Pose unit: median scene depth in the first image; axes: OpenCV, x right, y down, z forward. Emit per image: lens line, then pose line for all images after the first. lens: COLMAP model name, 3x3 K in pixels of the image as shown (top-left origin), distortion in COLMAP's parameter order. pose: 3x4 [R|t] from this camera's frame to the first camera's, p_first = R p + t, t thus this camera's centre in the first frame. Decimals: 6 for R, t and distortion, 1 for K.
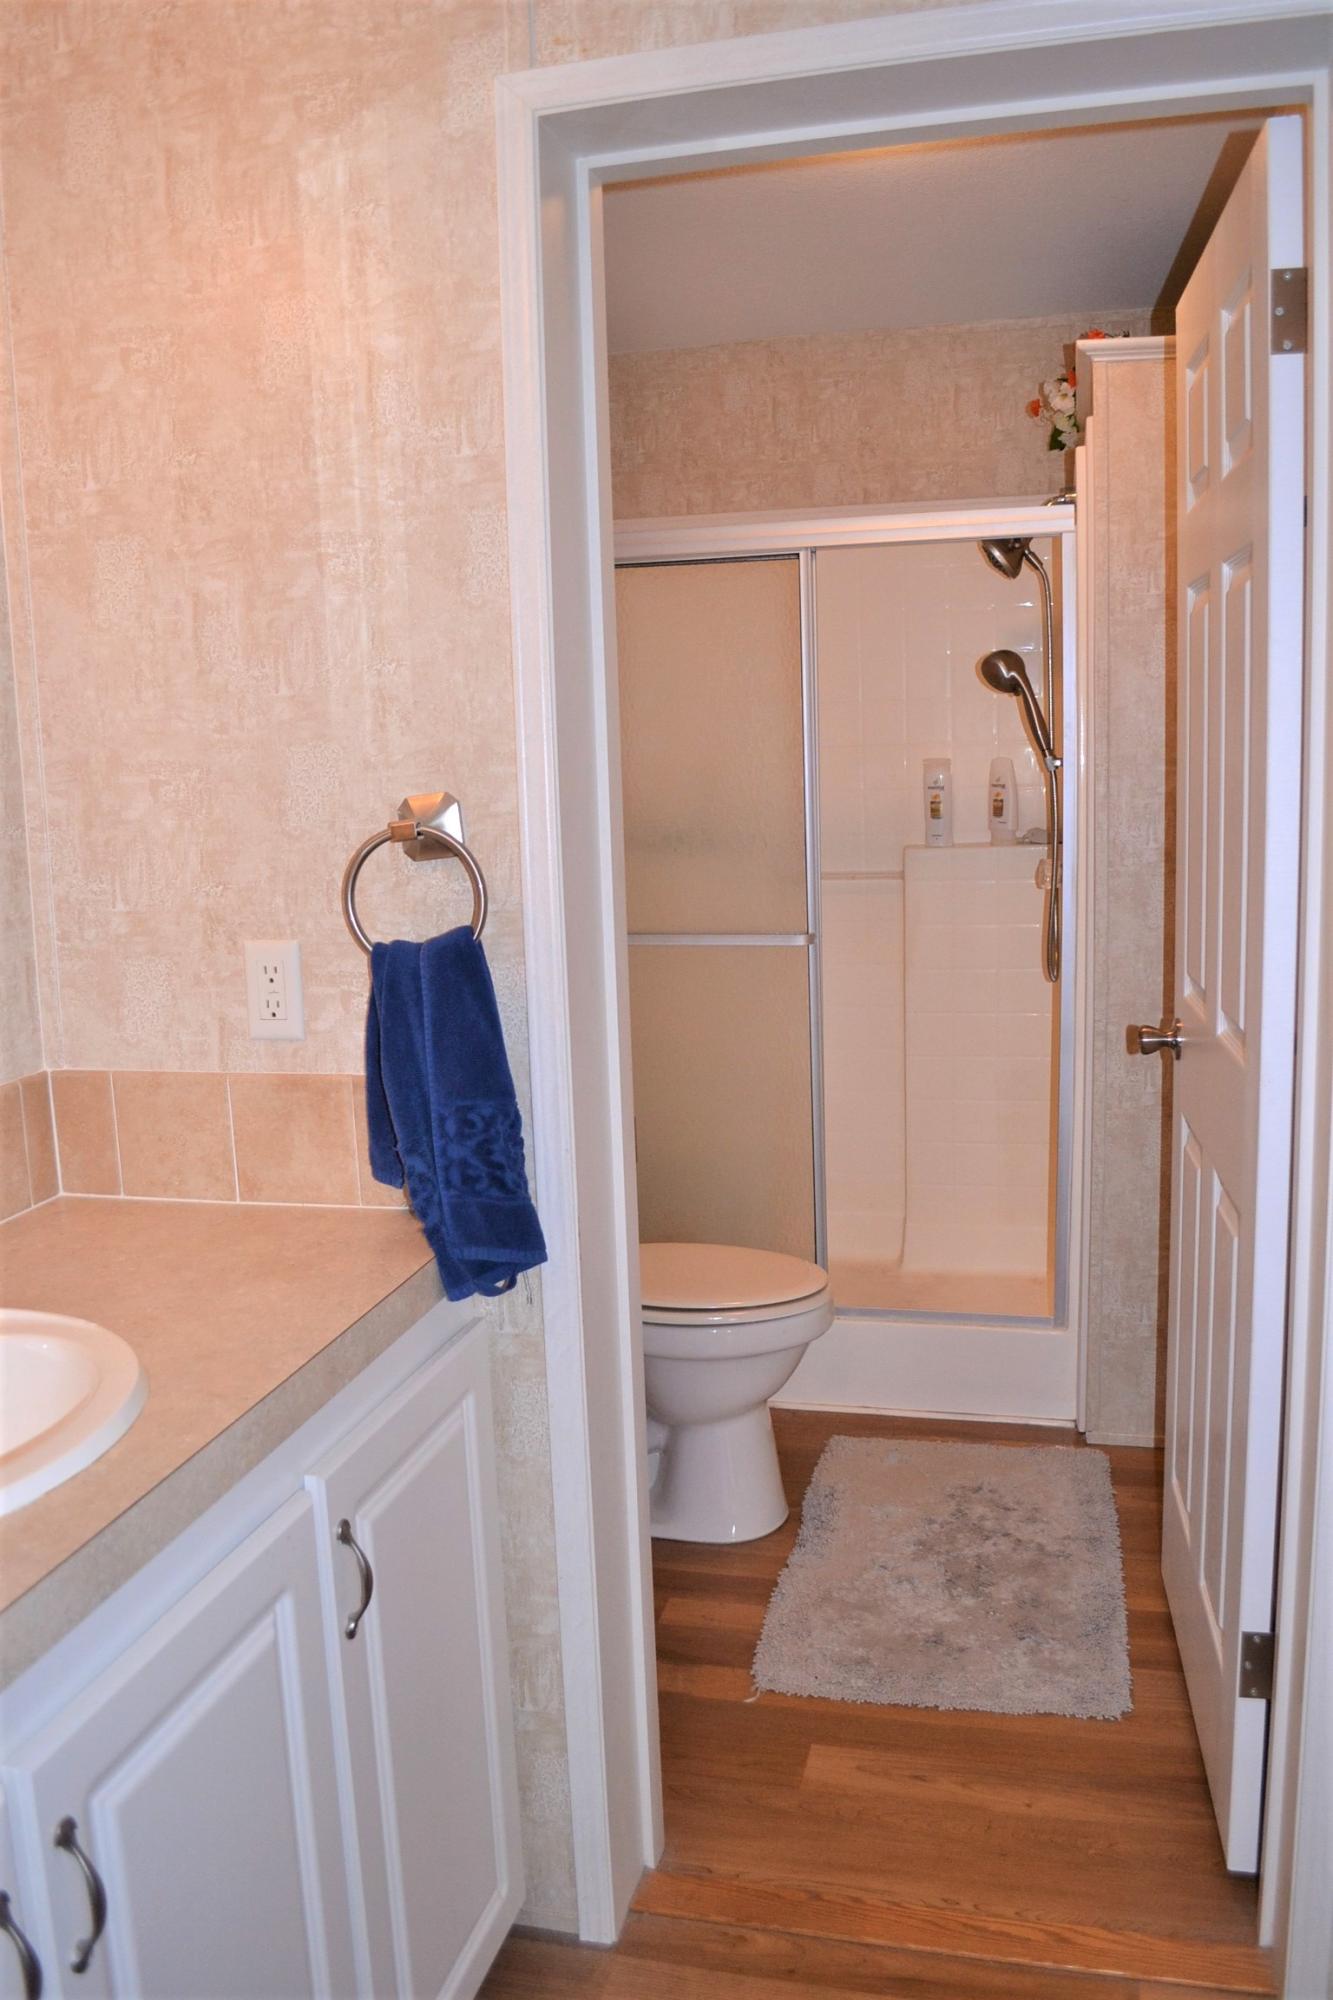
lens RADIAL K [[1605.6, 0, 686.2], [0, 1605.6, 1003.8], [0, 0, 1]] dist [-0.082034, 0.009246]
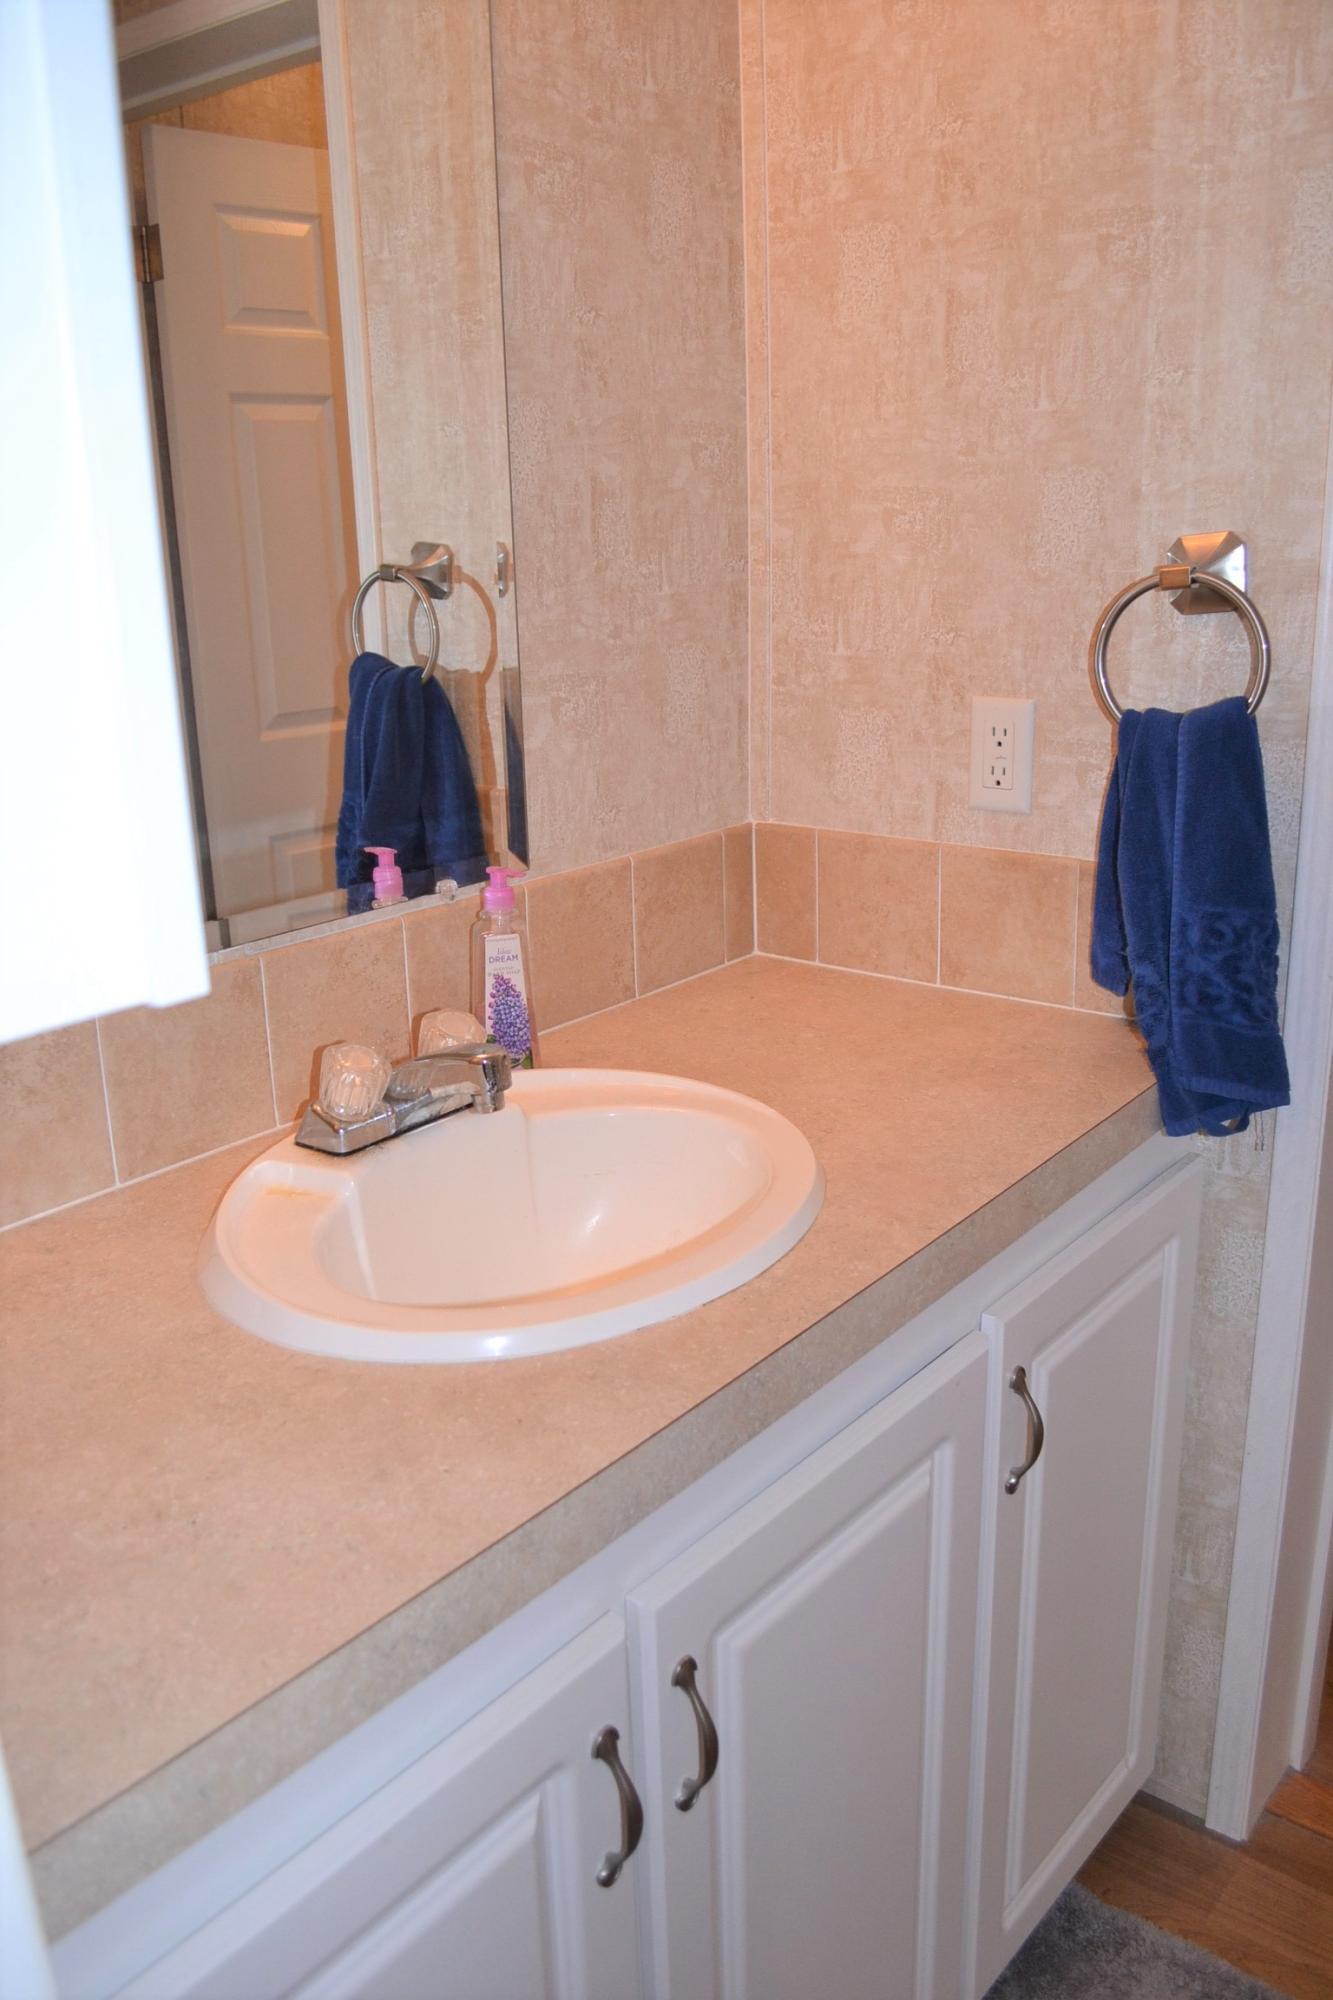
lens RADIAL K [[1605.6, 0, 673.0], [0, 1605.6, 963.7], [0, 0, 1]] dist [-0.082034, 0.009246]
pose [[0.902216, 0.124098, -0.413044, -0.045353], [-0.069006, 0.986907, 0.145783, -0.011699], [0.425727, -0.103026, 0.898967, 0.124995]]
